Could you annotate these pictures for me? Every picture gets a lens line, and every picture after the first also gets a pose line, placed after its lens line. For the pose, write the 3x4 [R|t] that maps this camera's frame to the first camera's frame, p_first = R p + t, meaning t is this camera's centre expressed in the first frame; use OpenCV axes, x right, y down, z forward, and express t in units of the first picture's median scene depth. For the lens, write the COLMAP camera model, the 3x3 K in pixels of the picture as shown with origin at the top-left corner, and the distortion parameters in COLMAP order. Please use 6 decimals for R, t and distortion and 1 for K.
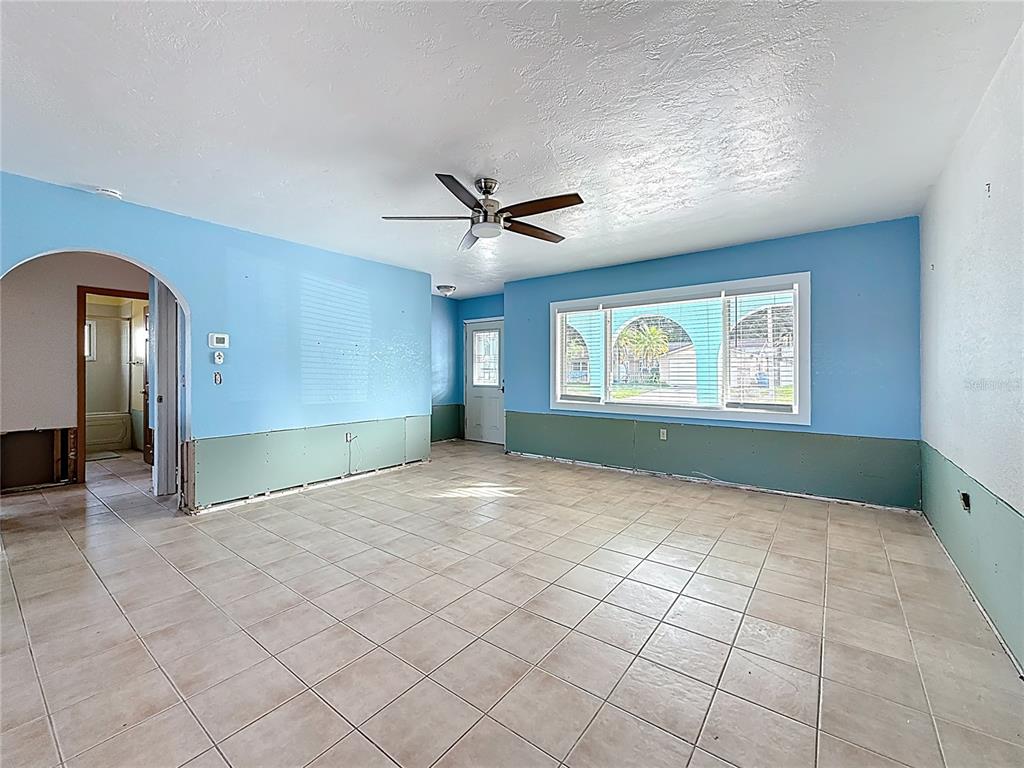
lens RADIAL K [[422.9, 0, 509.5], [0, 422.9, 368.9], [0, 0, 1]] dist [0.000544, -0.000206]
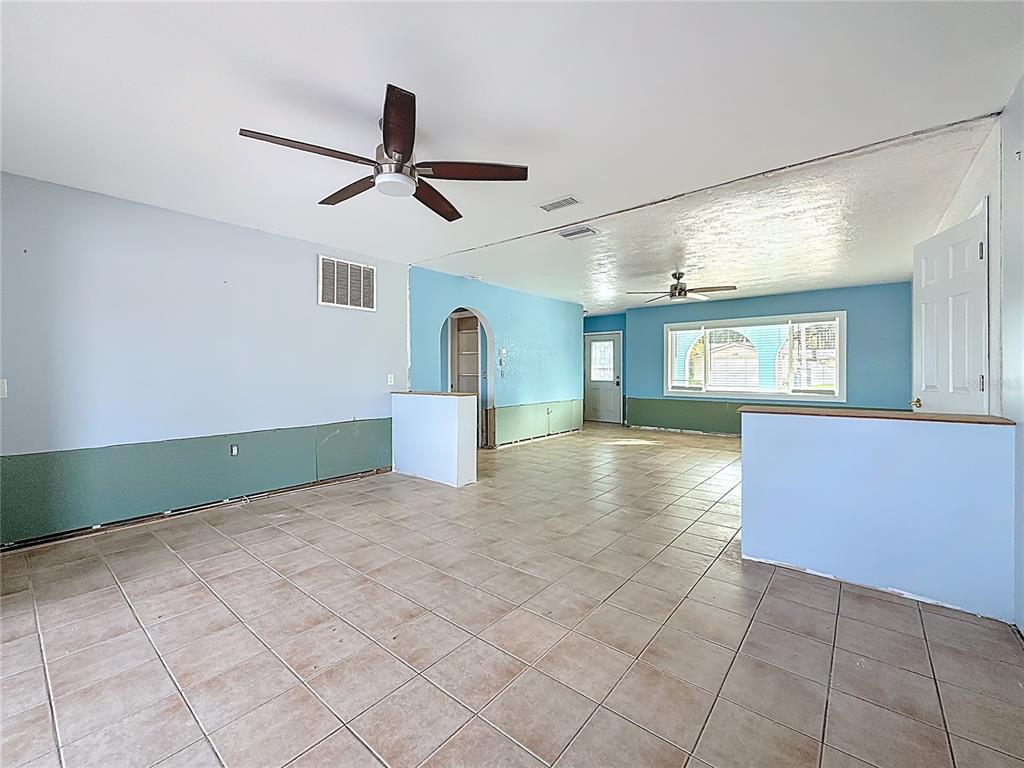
lens RADIAL K [[422.9, 0, 507.3], [0, 422.9, 376.8], [0, 0, 1]] dist [0.000544, -0.000206]
pose [[0.999318, 0.002097, -0.036860, -0.406954], [-0.001214, 0.999712, 0.023970, -0.006651], [0.036899, -0.023909, 0.999033, -0.518645]]
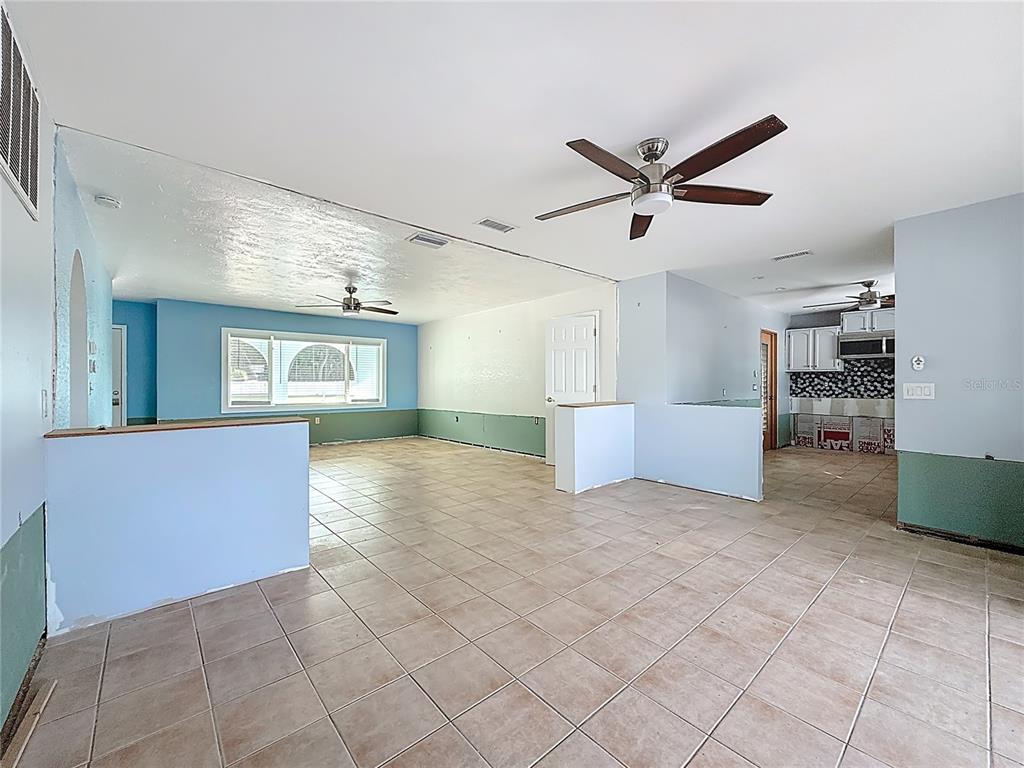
lens RADIAL K [[422.9, 0, 503.3], [0, 422.9, 385.9], [0, 0, 1]] dist [0.000544, -0.000206]
pose [[0.193858, -0.001193, 0.981029, -0.979973], [-0.010077, 0.999944, 0.003208, 0.002668], [-0.980978, -0.010508, 0.193835, -0.048982]]
